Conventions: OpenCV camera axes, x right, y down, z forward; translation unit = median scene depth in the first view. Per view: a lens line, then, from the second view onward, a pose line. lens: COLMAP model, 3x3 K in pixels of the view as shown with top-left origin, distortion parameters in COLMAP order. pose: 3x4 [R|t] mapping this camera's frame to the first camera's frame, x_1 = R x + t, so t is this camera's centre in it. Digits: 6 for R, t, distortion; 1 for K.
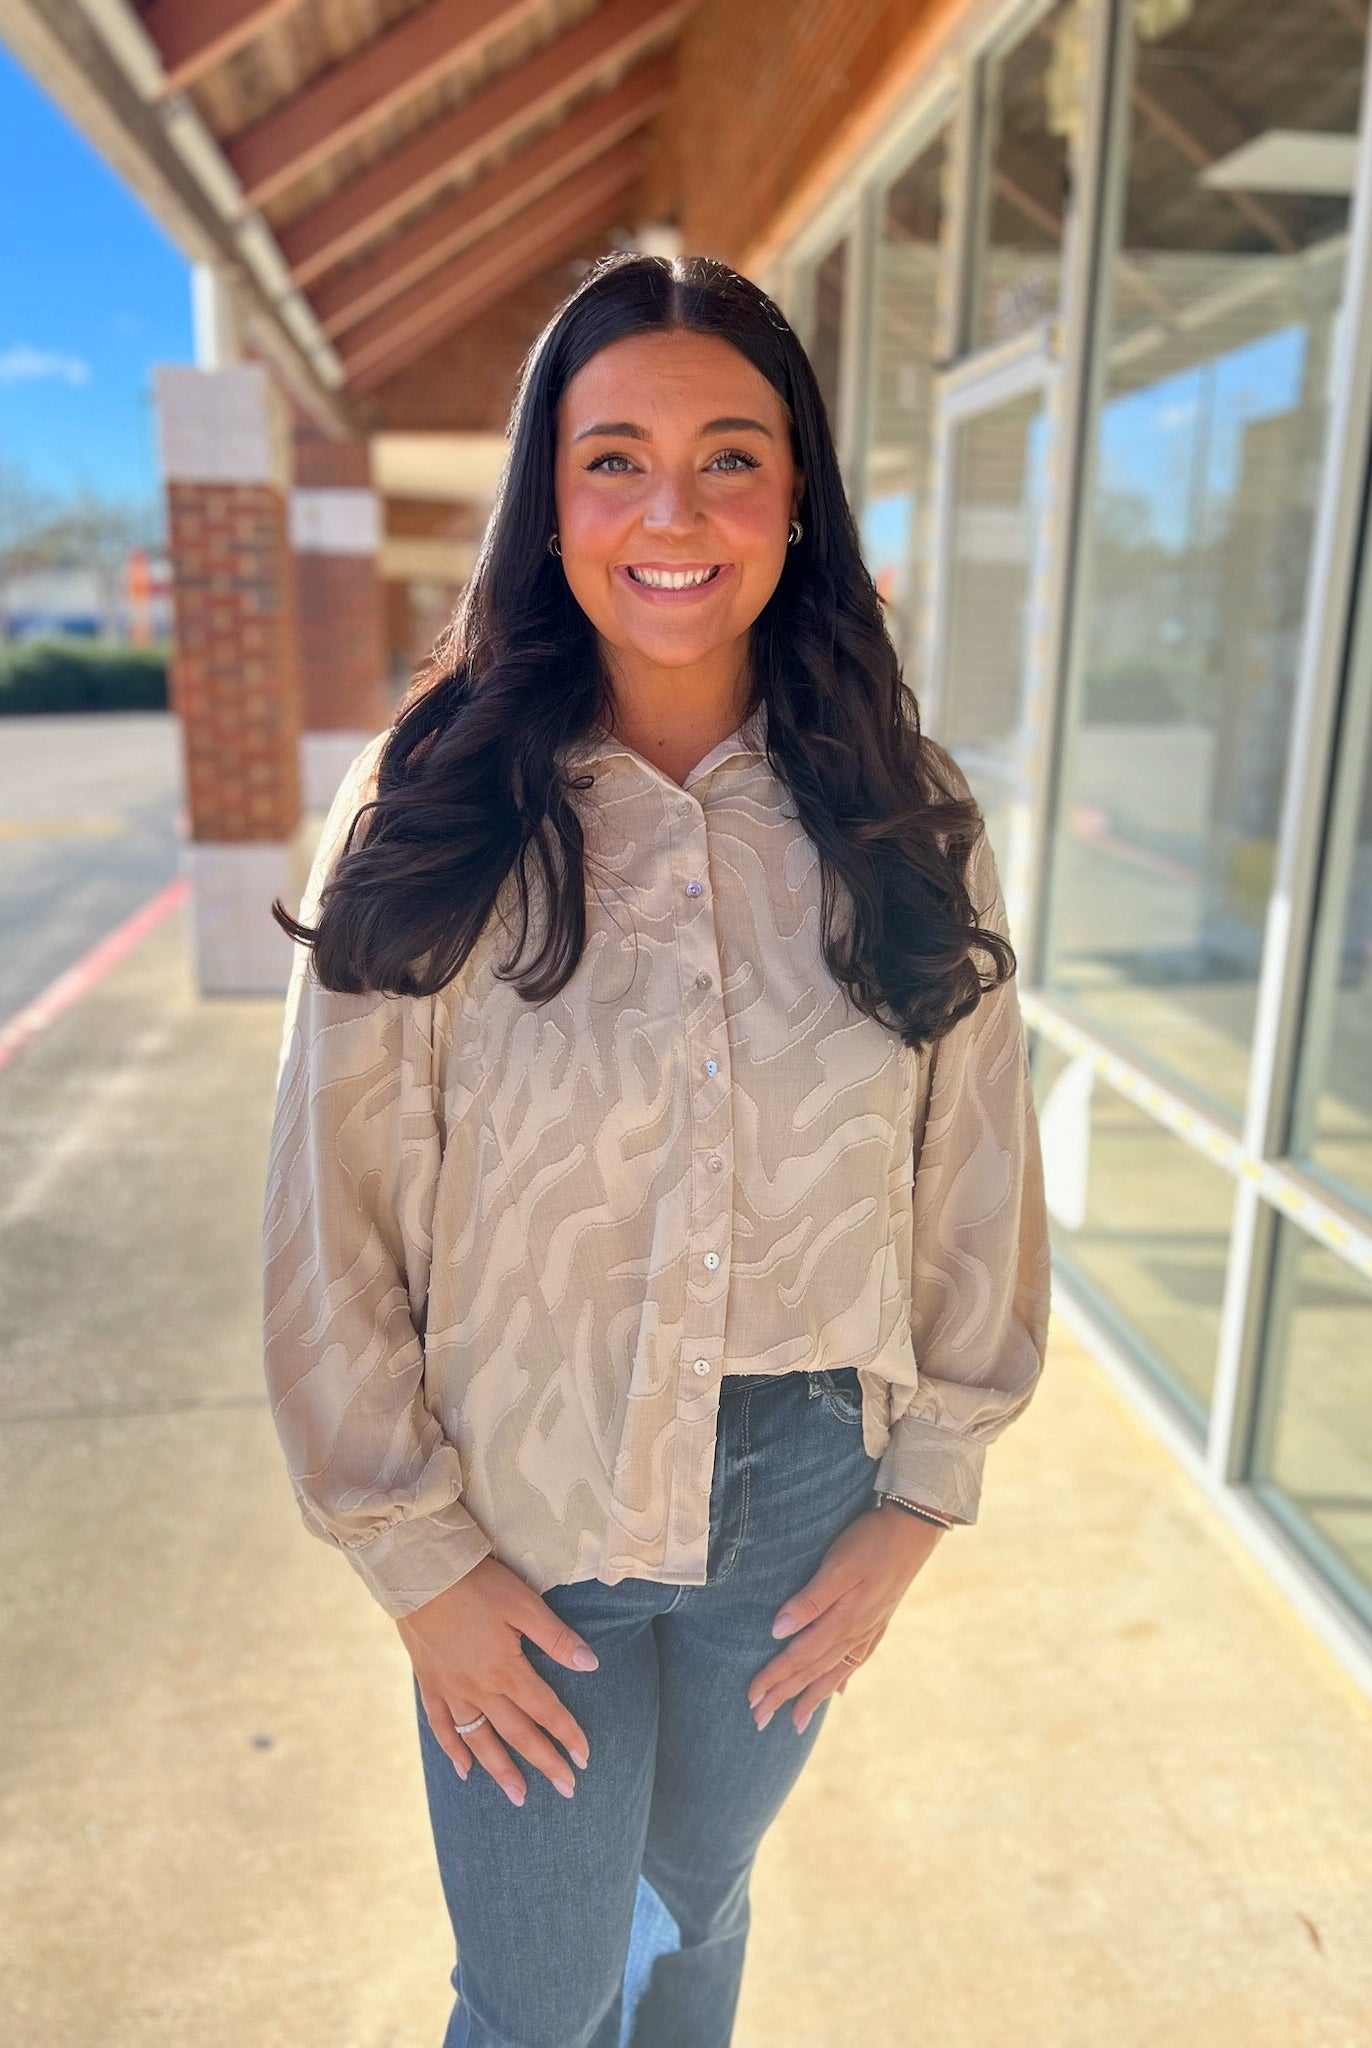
lens RADIAL K [[1551.8, 0, 690.4], [0, 1551.8, 1040.0], [0, 0, 1]] dist [0.003471, -0.015273]
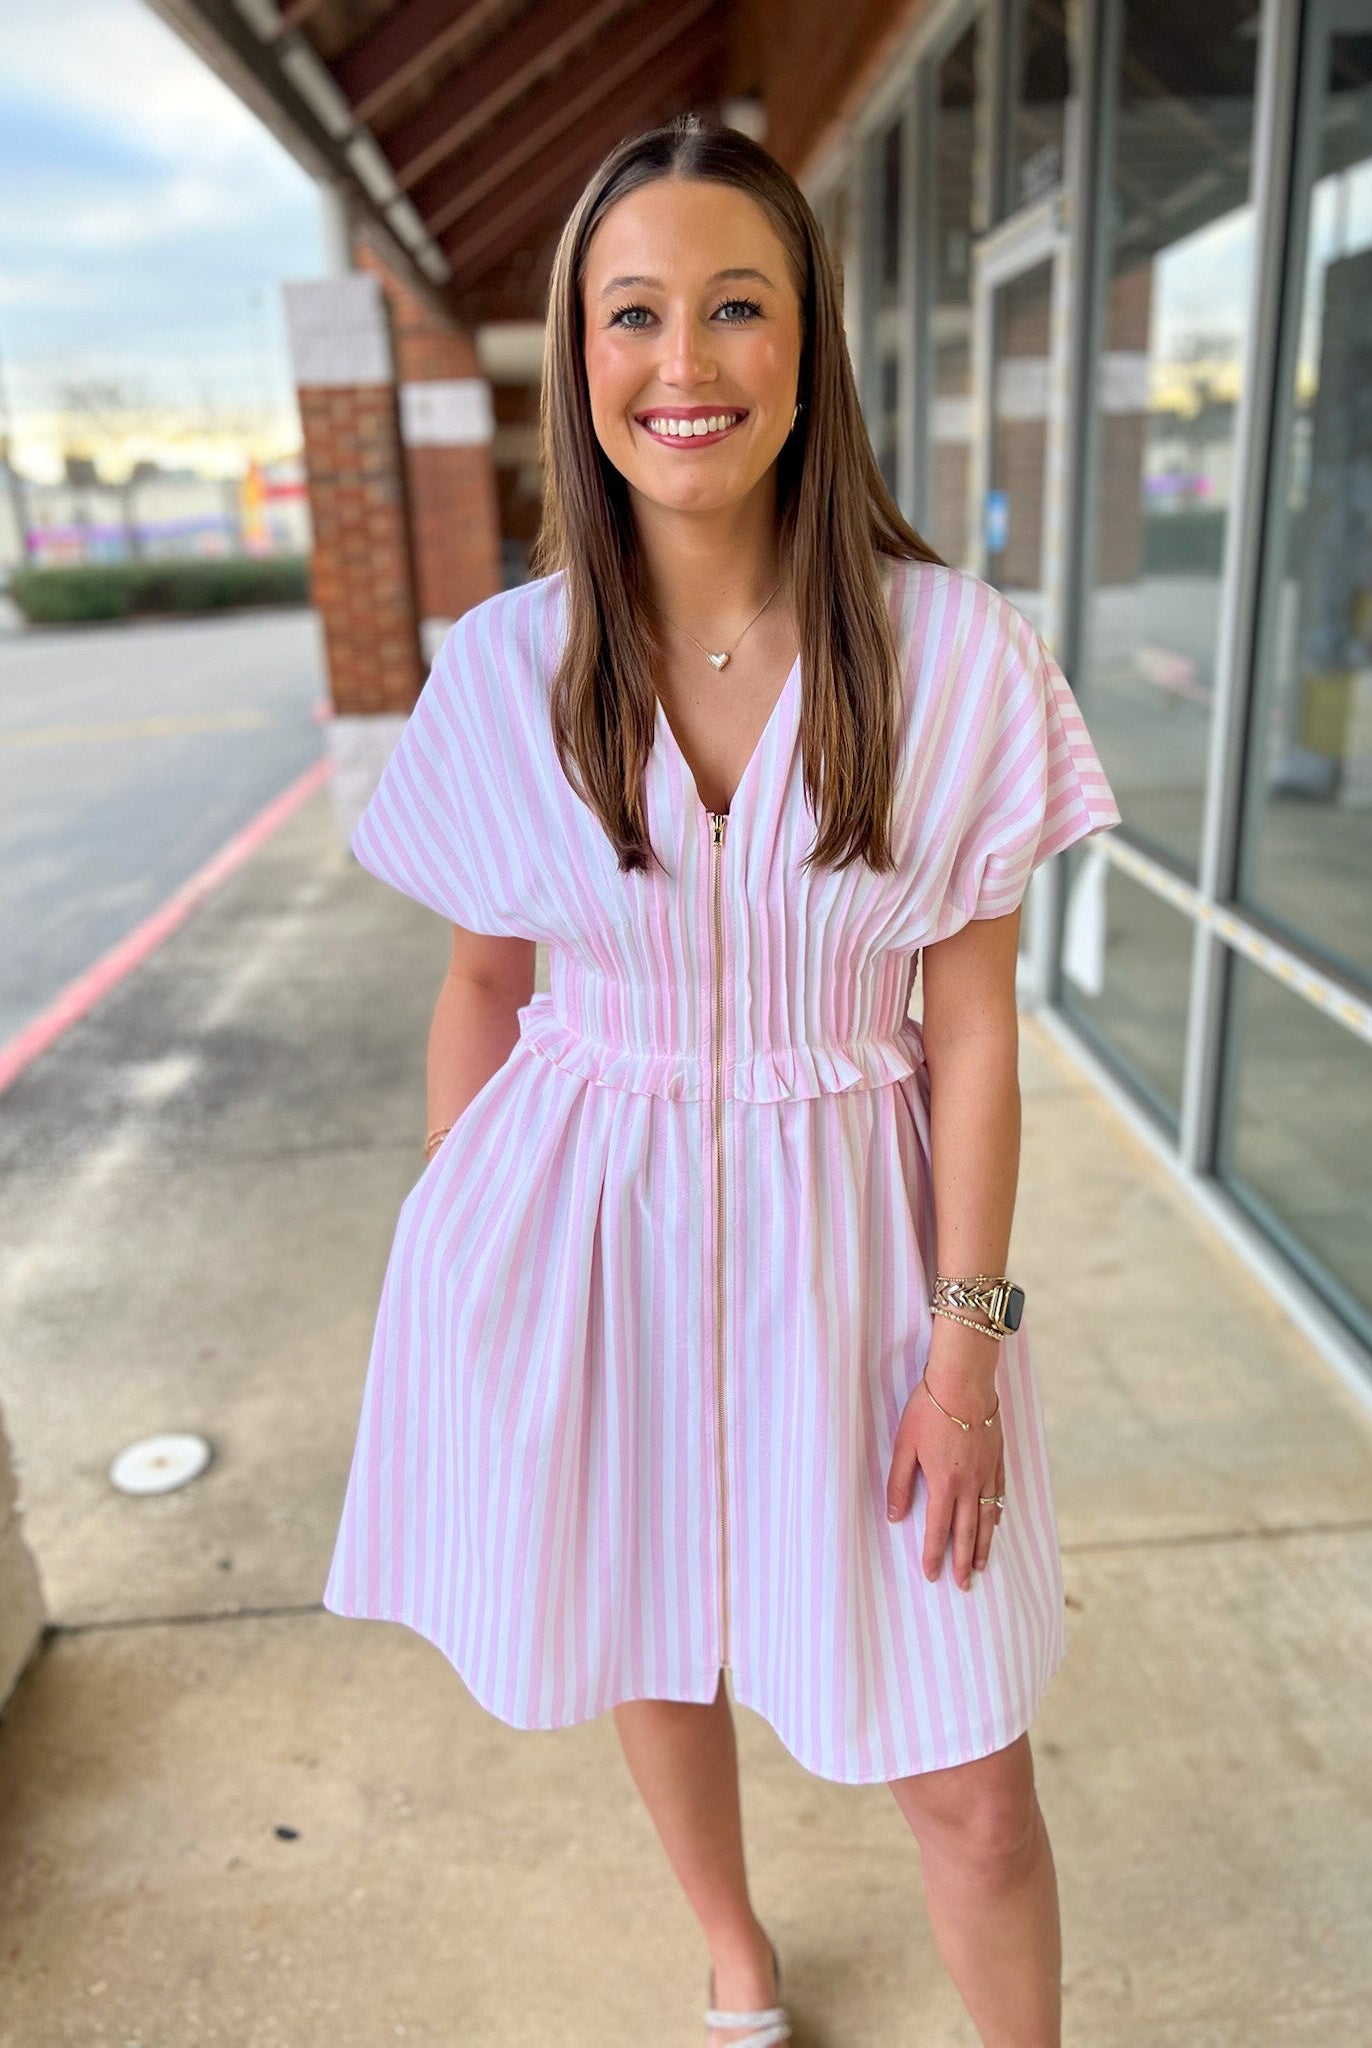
lens RADIAL K [[1551.8, 0, 690.4], [0, 1551.8, 1040.0], [0, 0, 1]] dist [0.003471, -0.015273]
pose [[0.995825, -0.029058, -0.086536, 0.031820], [0.035270, 0.996842, 0.071149, 0.044474], [0.084196, -0.073904, 0.993705, -0.139620]]
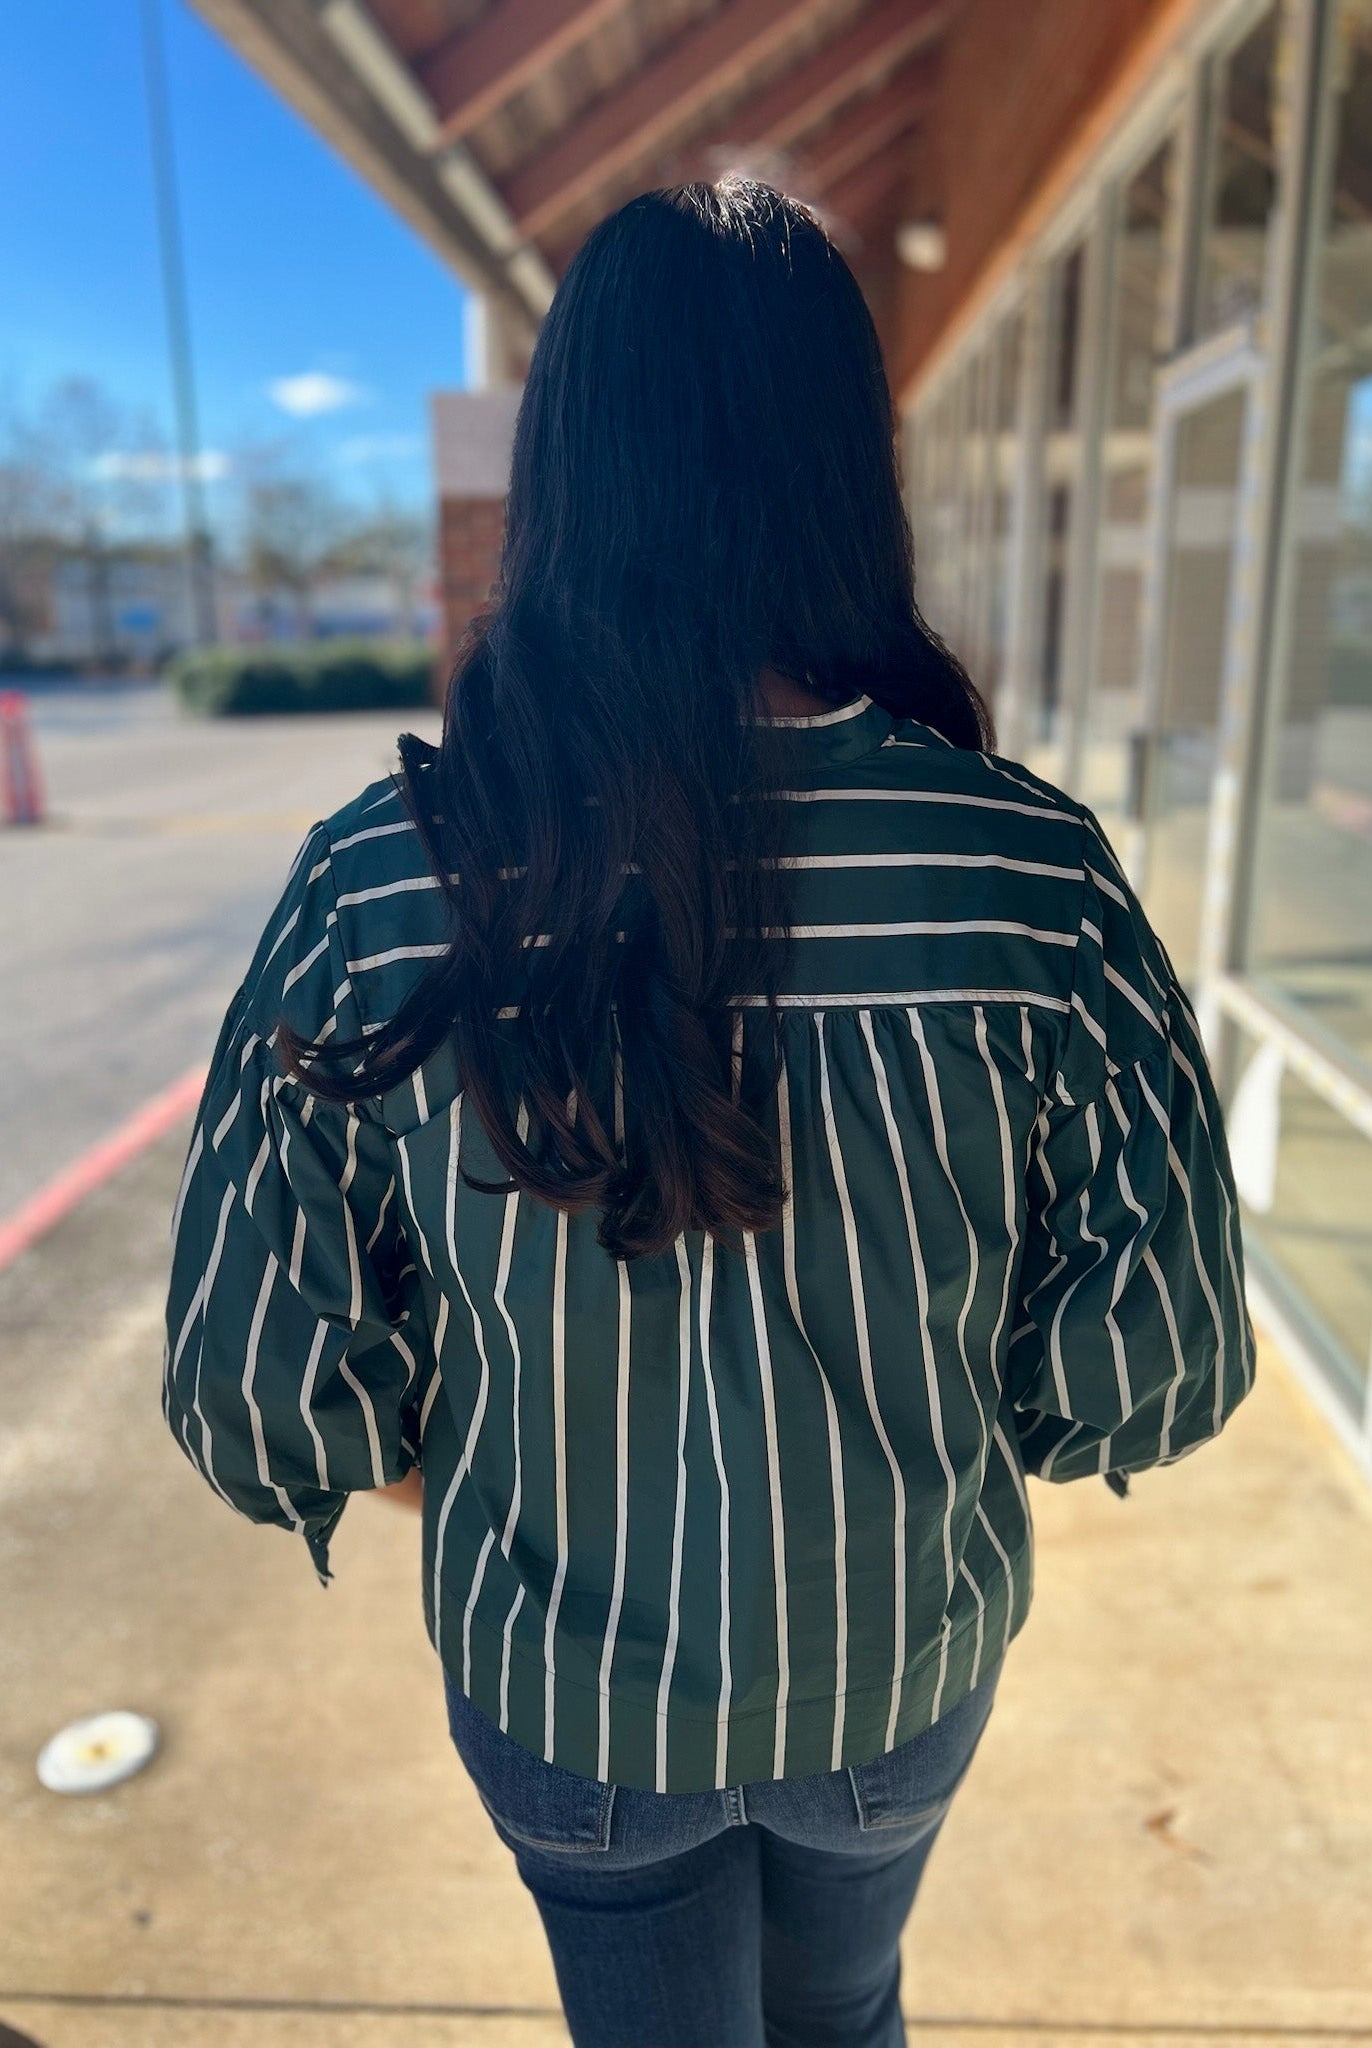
lens RADIAL K [[1566.3, 0, 686.0], [0, 1566.3, 1024.0], [0, 0, 1]] dist [-0.006832, -0.010623]
pose [[0.984006, 0.022549, -0.176702, 0.040298], [-0.023697, 0.999710, -0.004385, 0.009733], [0.176552, 0.008502, 0.984255, -0.048016]]
